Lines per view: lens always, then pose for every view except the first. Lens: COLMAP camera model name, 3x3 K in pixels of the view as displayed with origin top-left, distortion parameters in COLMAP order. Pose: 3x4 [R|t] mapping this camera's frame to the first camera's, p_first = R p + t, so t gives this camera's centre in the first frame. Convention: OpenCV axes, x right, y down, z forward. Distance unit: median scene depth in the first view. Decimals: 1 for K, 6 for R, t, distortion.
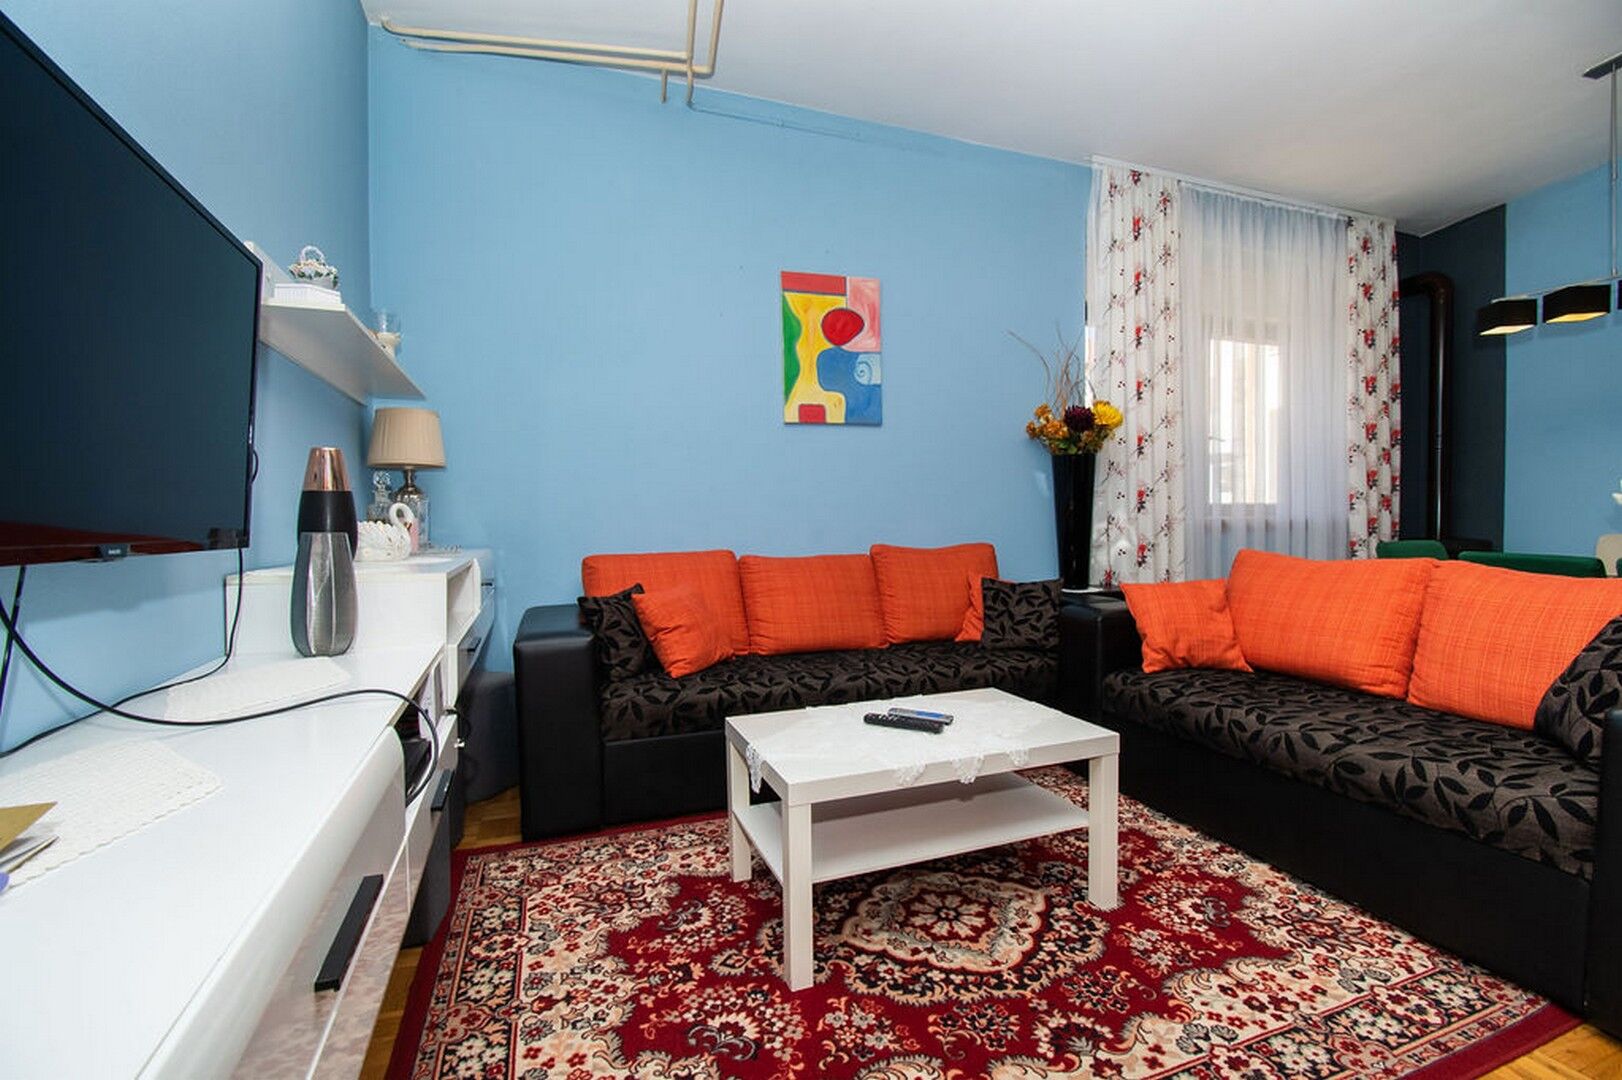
lens RADIAL K [[740.6, 0, 814.1], [0, 740.6, 524.8], [0, 0, 1]] dist [0.009678, -0.019949]
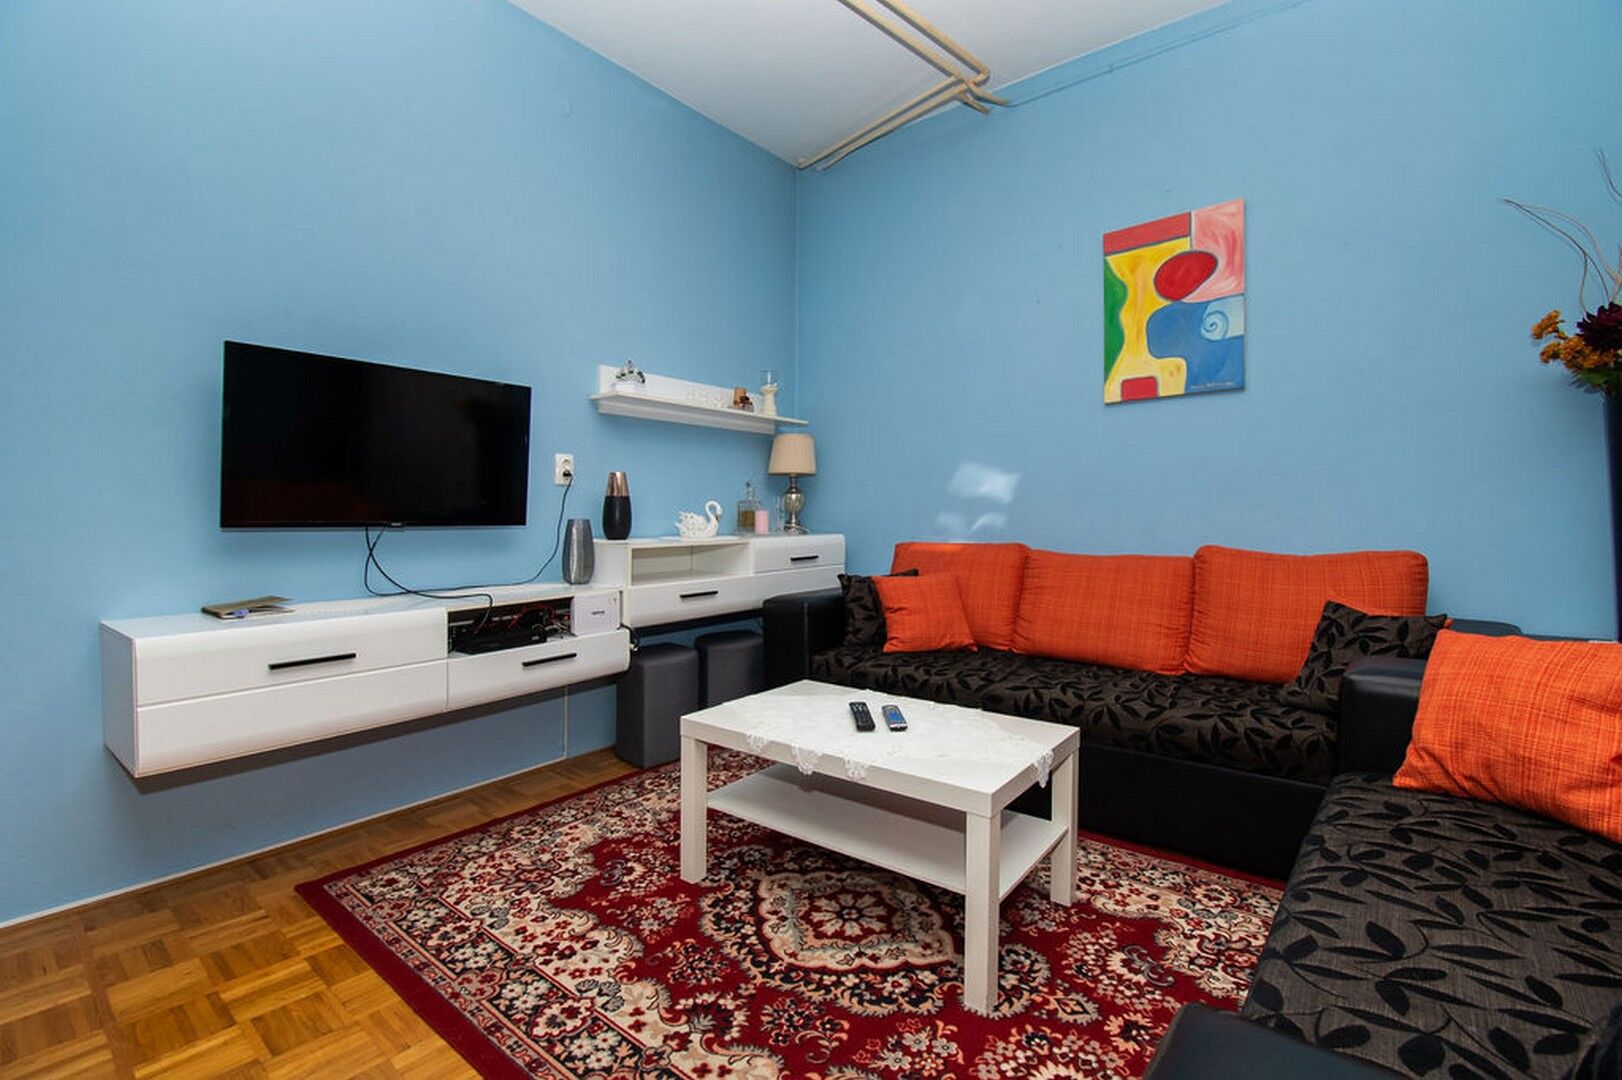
lens RADIAL K [[767.7, 0, 836.4], [0, 767.7, 498.7], [0, 0, 1]] dist [0.021824, -0.030811]
pose [[0.490587, -0.015930, -0.871247, 1.112733], [-0.016704, 0.999477, -0.027680, 0.013617], [0.871232, 0.028132, 0.490064, 0.505056]]
